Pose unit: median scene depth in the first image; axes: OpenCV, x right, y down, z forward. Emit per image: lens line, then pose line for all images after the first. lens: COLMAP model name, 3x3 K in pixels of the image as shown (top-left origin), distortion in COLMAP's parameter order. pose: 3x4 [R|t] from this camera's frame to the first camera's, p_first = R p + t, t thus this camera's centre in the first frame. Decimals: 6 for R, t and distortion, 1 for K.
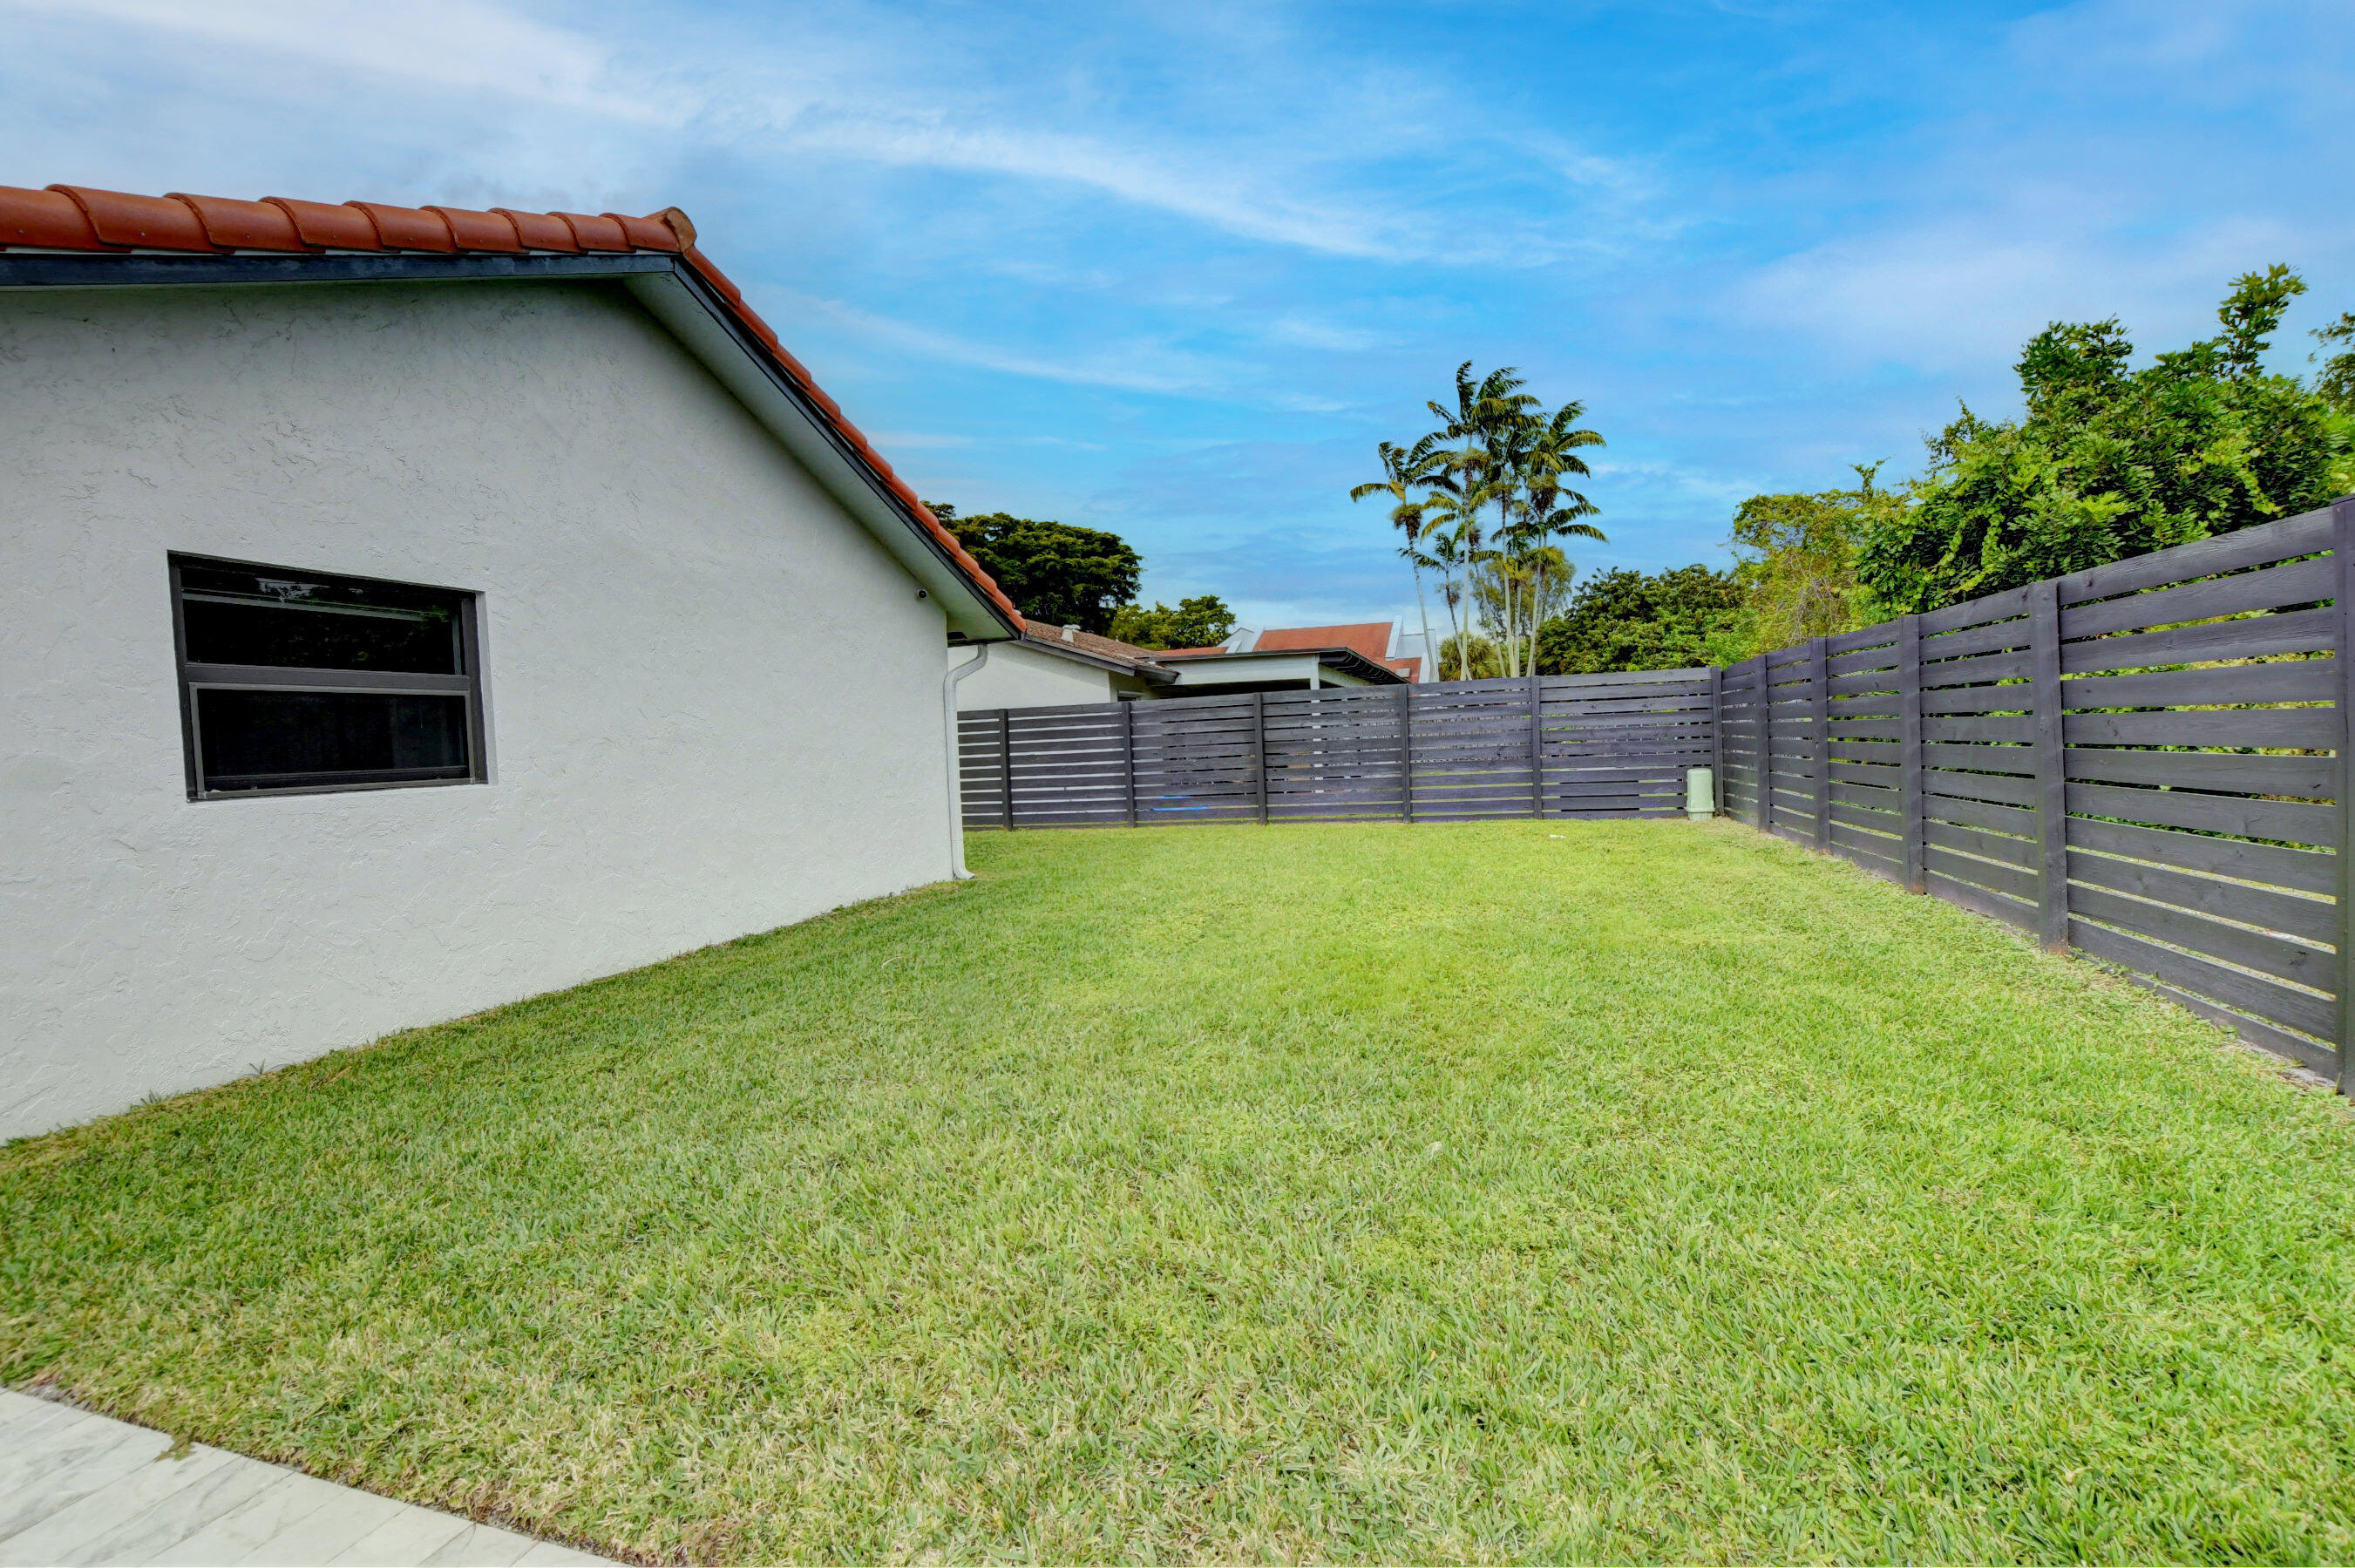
lens RADIAL K [[1035.8, 0, 1175.2], [0, 1035.8, 793.1], [0, 0, 1]] dist [-0.027574, 0.001026]
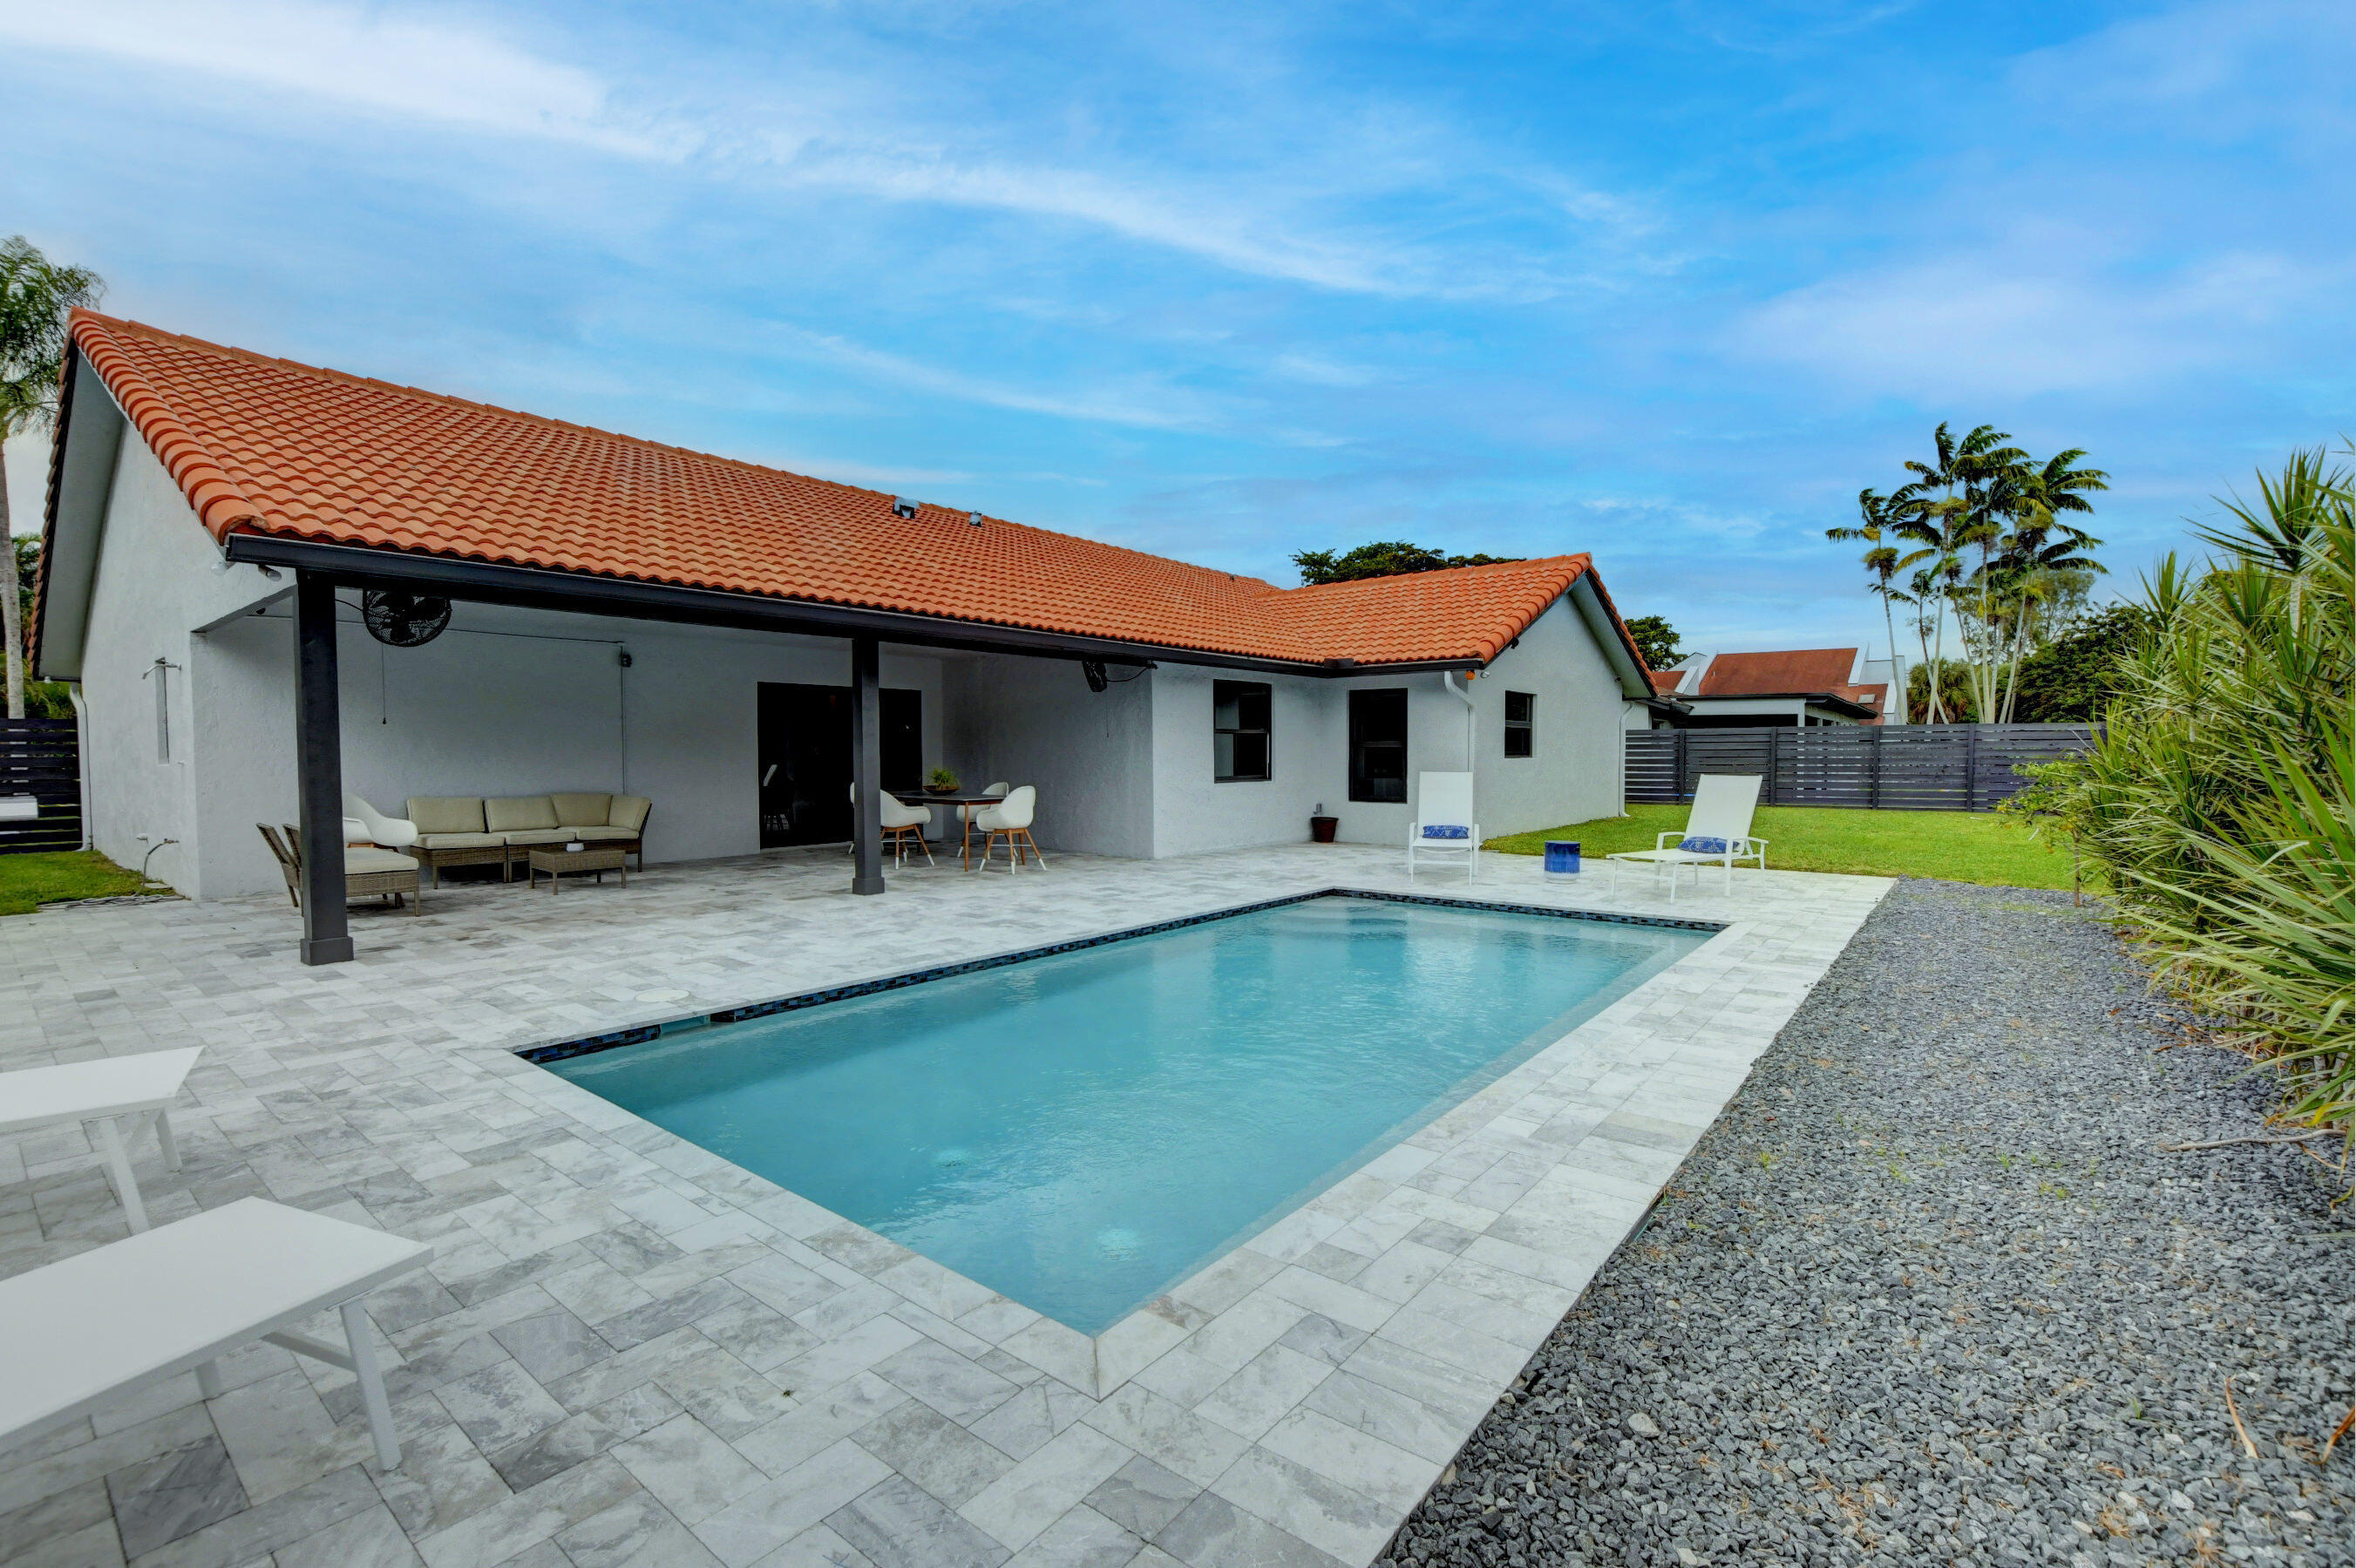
lens RADIAL K [[1036.2, 0, 1175.7], [0, 1036.2, 793.1], [0, 0, 1]] dist [-0.027574, 0.001026]
pose [[0.931282, 0.055962, -0.359976, -0.063817], [-0.057631, 0.998319, 0.006102, 0.015882], [0.359713, 0.015063, 0.932942, -0.258792]]
